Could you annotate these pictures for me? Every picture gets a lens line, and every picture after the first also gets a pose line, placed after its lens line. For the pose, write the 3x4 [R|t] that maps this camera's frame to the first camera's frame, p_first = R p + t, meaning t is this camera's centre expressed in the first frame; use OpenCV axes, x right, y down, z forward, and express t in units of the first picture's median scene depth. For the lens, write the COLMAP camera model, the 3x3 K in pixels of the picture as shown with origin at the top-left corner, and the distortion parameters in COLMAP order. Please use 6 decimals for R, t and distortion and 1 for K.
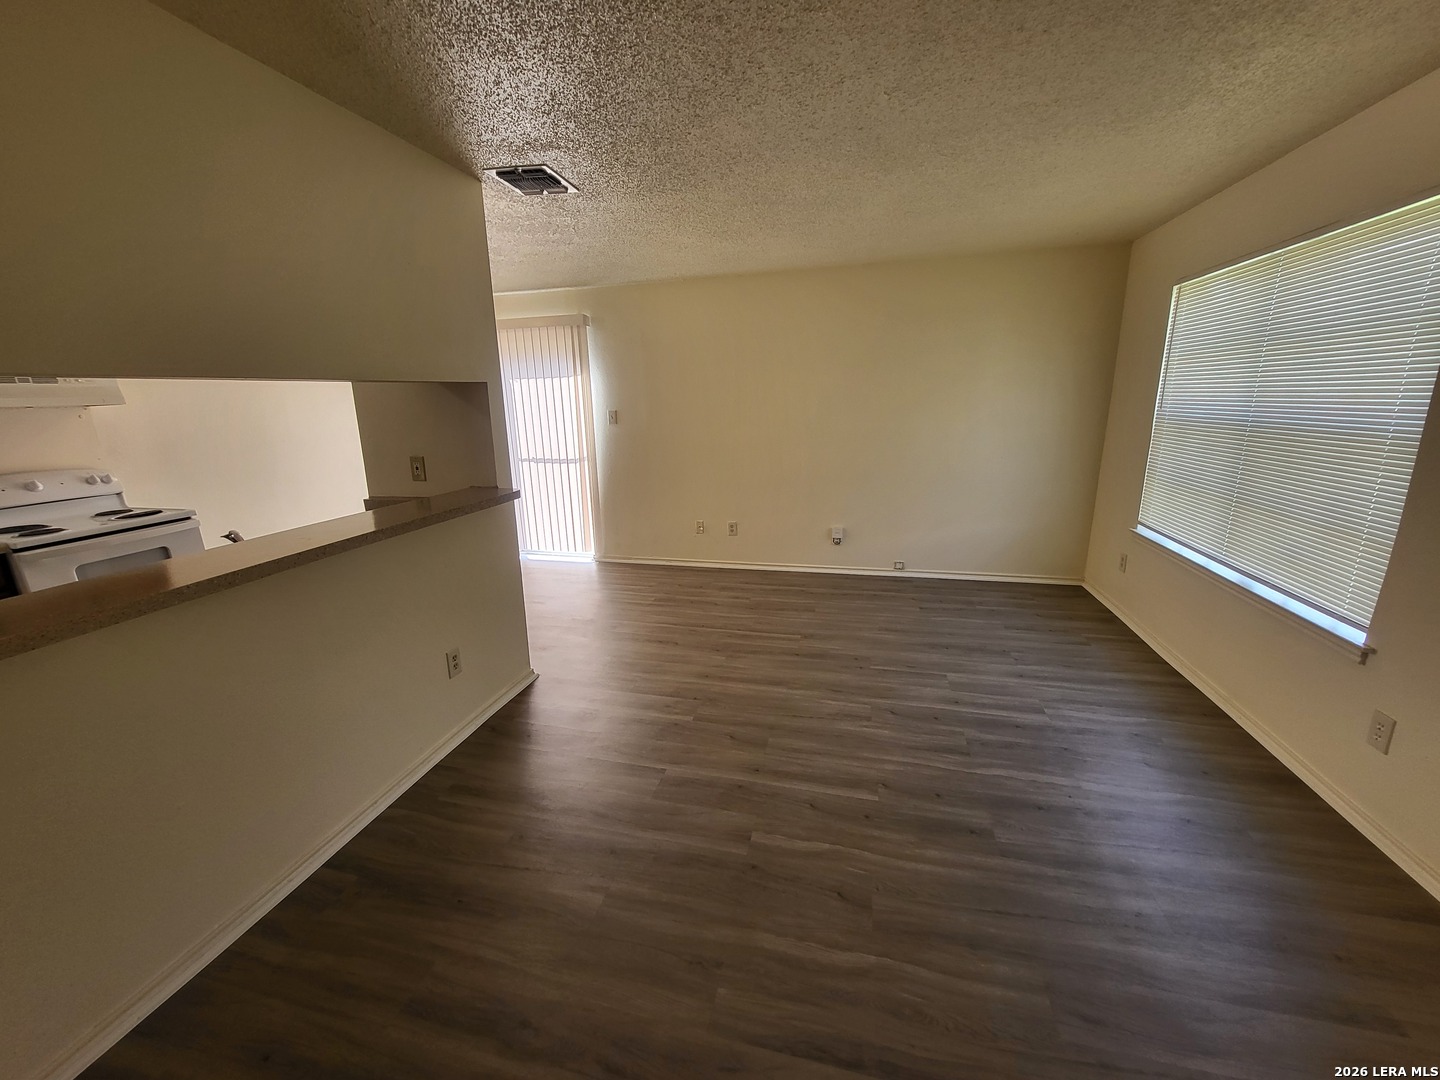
lens RADIAL K [[565.4, 0, 720.0], [0, 565.4, 540.0], [0, 0, 1]] dist [-0.001269, -0.000157]
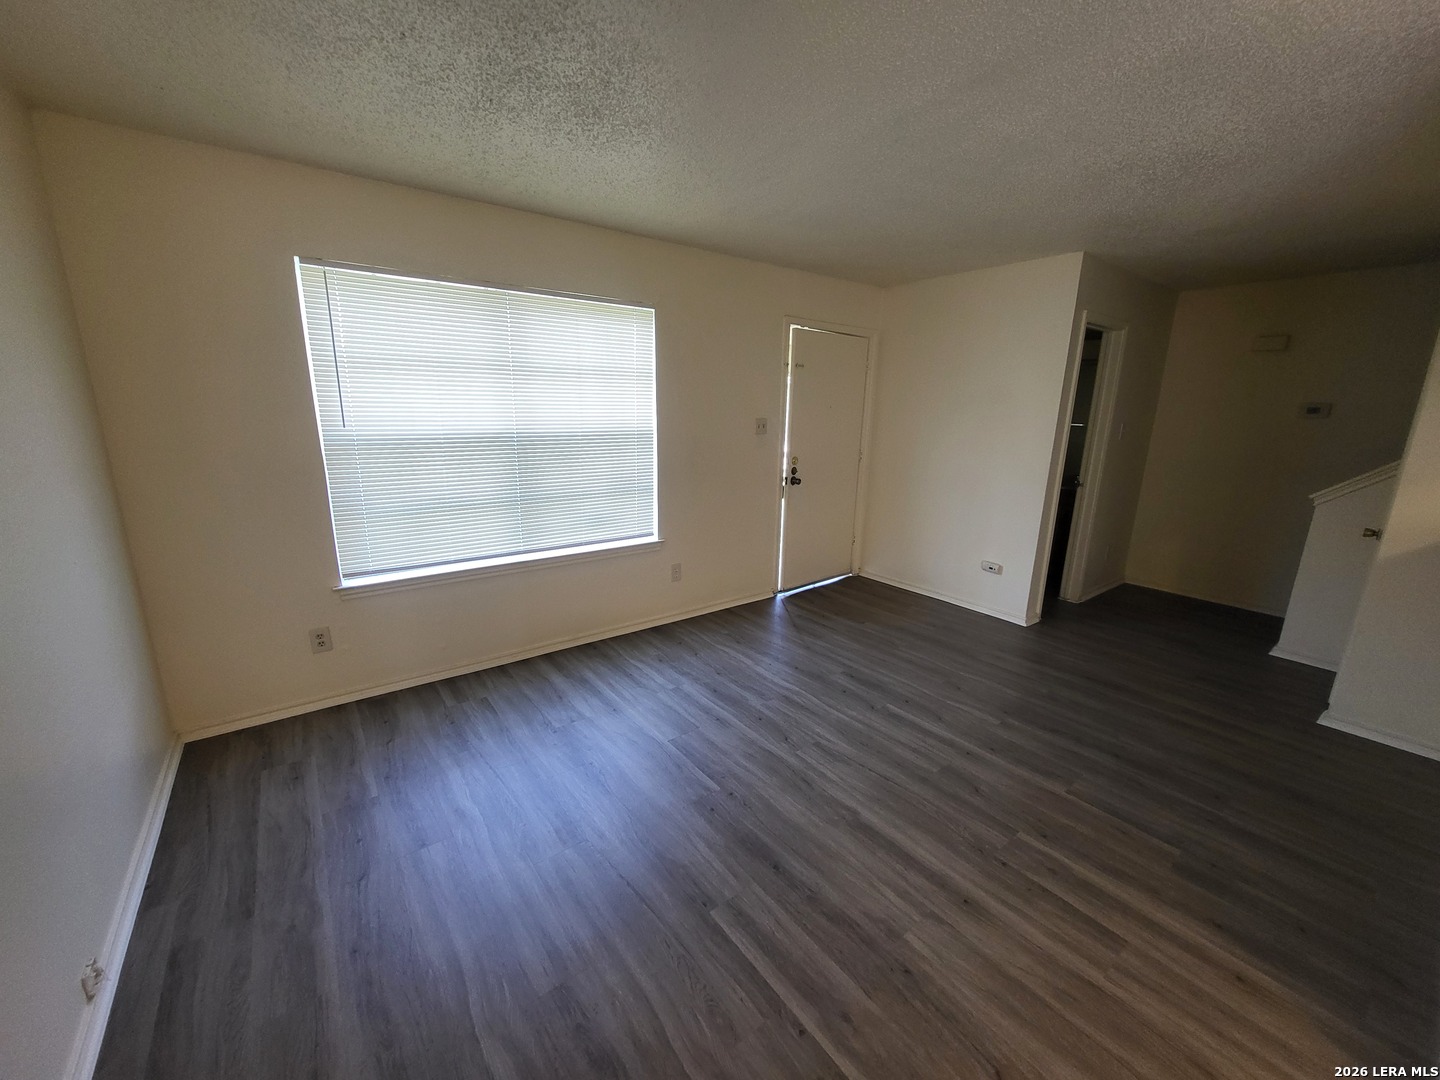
lens RADIAL K [[561.1, 0, 709.8], [0, 561.1, 540.4], [0, 0, 1]] dist [-0.002658, -0.002476]
pose [[-0.770235, -0.139018, 0.622424, -0.129950], [0.156393, 0.904983, 0.395661, -0.366196], [-0.618287, 0.402095, -0.675308, 1.464900]]
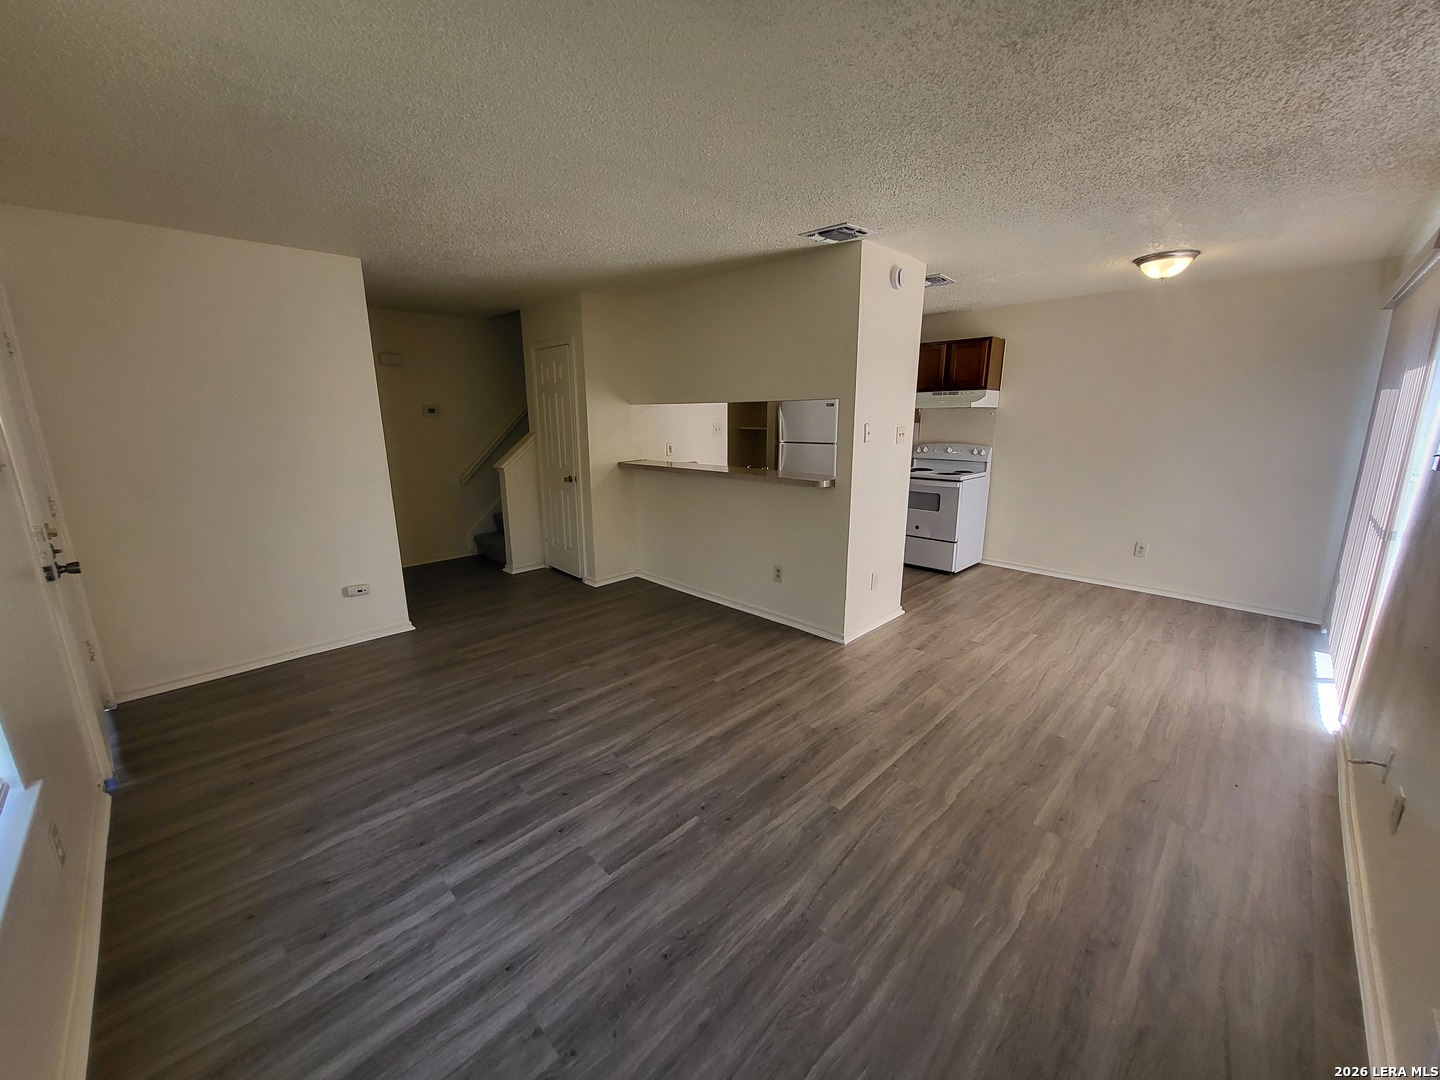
lens RADIAL K [[561.1, 0, 709.8], [0, 561.1, 540.4], [0, 0, 1]] dist [-0.002658, -0.002476]
pose [[-0.524170, 0.218179, -0.823191, 0.801893], [-0.189206, 0.912631, 0.362361, -0.355062], [0.830329, 0.345691, -0.437094, 1.287294]]
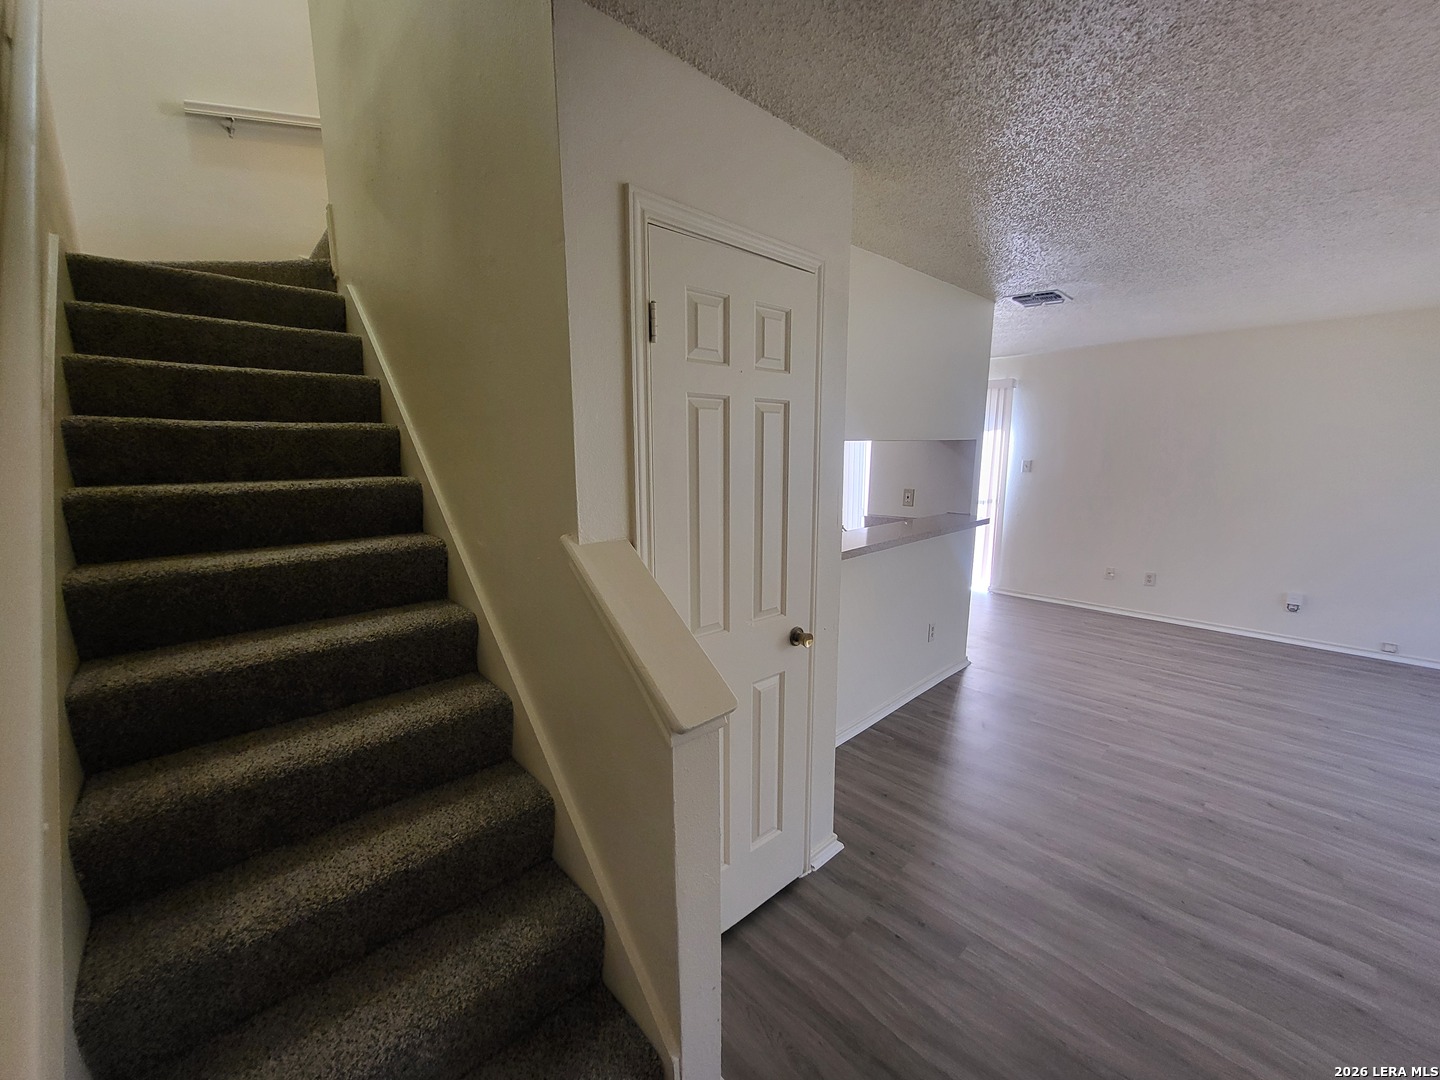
lens RADIAL K [[561.1, 0, 709.8], [0, 561.1, 540.4], [0, 0, 1]] dist [-0.002658, -0.002476]
pose [[0.832131, 0.102754, -0.544976, -0.159906], [-0.143864, 0.989041, -0.033187, 0.098704], [0.535594, 0.106018, 0.837794, -0.444816]]
